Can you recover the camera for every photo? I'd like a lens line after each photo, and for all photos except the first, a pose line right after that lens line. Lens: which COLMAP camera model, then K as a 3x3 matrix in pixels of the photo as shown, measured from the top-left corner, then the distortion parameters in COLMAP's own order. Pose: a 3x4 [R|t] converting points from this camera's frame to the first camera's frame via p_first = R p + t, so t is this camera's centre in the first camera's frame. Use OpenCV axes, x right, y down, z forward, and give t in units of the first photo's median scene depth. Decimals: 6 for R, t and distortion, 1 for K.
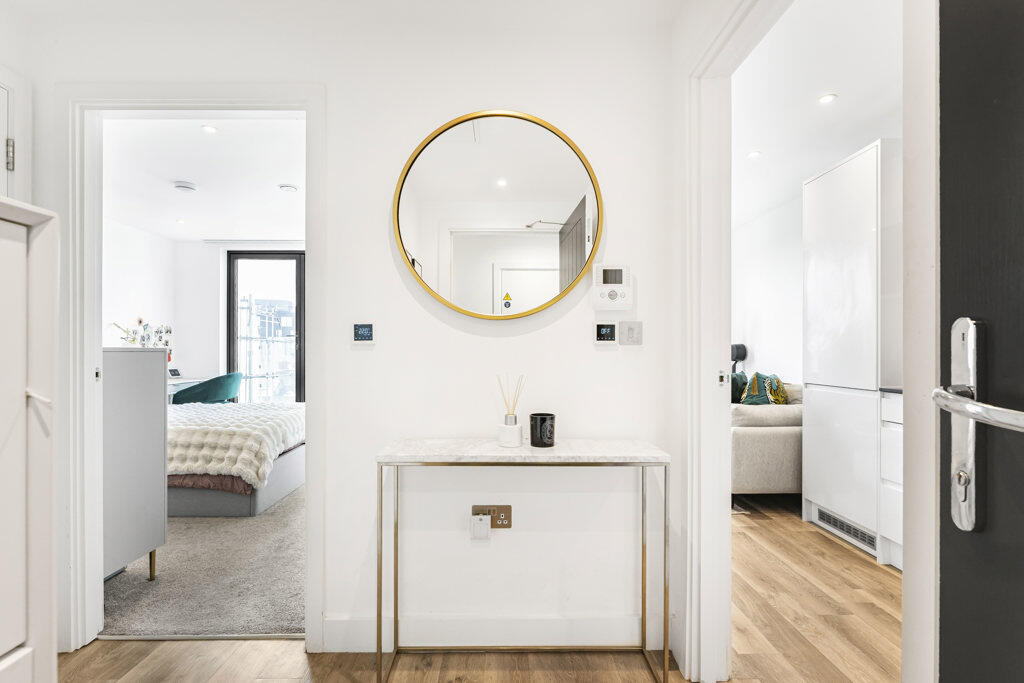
lens RADIAL K [[482.3, 0, 509.5], [0, 482.3, 353.3], [0, 0, 1]] dist [0.000244, 0.000099]
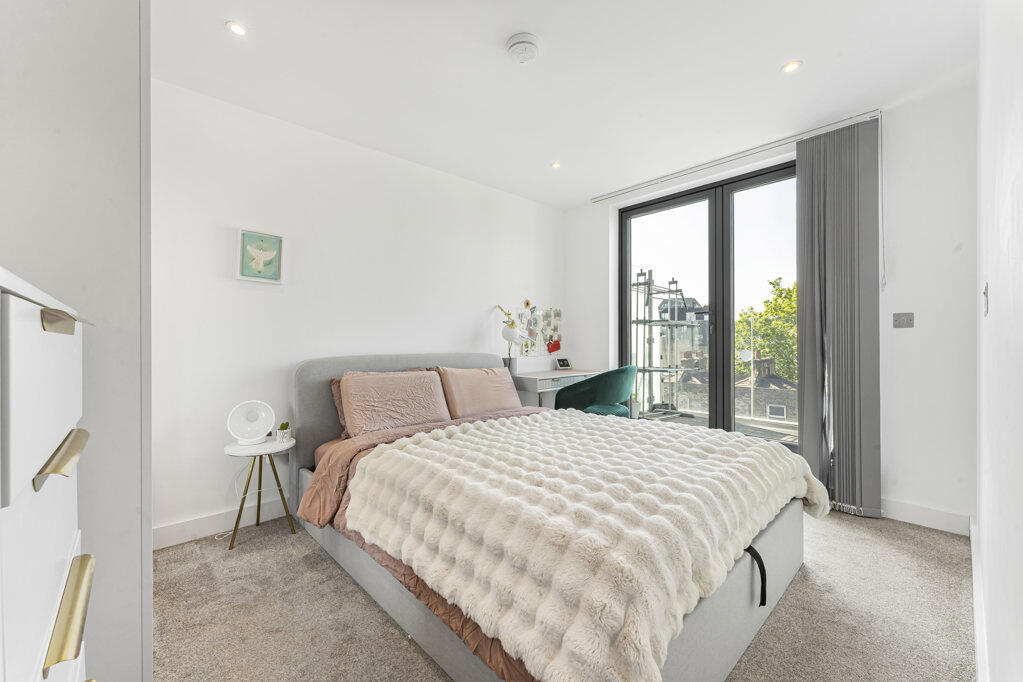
lens RADIAL K [[414.7, 0, 500.2], [0, 414.7, 343.8], [0, 0, 1]] dist [0.000698, 0.000149]
pose [[0.649030, -0.003138, -0.760756, -0.206580], [0.002152, 0.999995, -0.002288, 0.007387], [0.760760, -0.000152, 0.649034, 0.433560]]
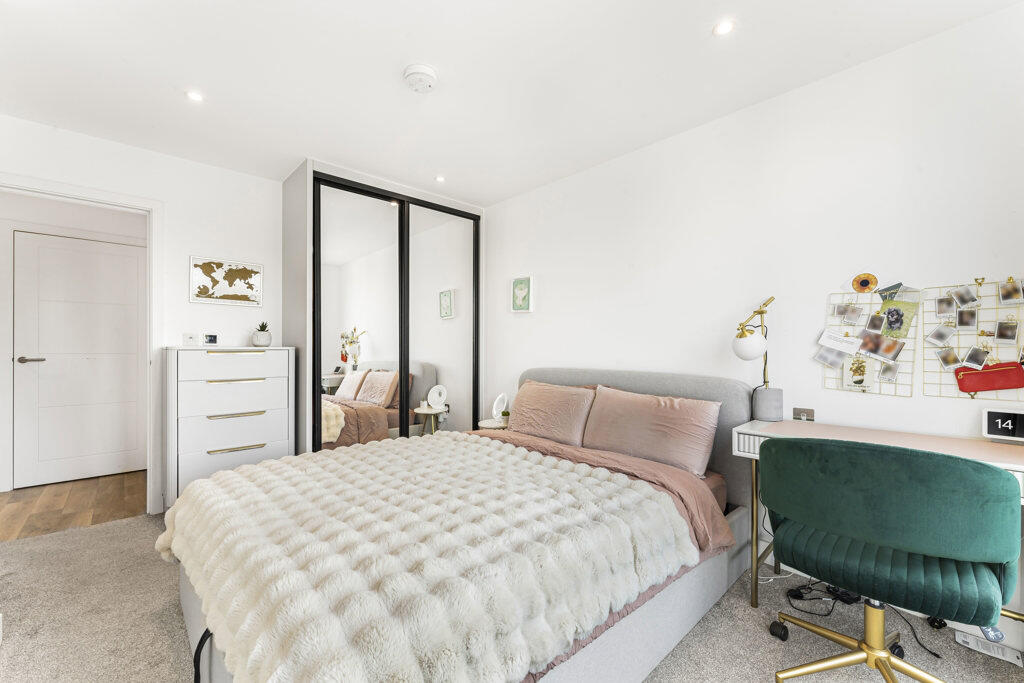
lens RADIAL K [[415.1, 0, 500.7], [0, 415.1, 344.3], [0, 0, 1]] dist [0.000698, 0.000149]
pose [[-0.749608, -0.003274, -0.661873, -0.268551], [-0.002226, 0.999995, -0.002425, -0.010019], [0.661878, -0.000345, -0.749612, 0.963177]]
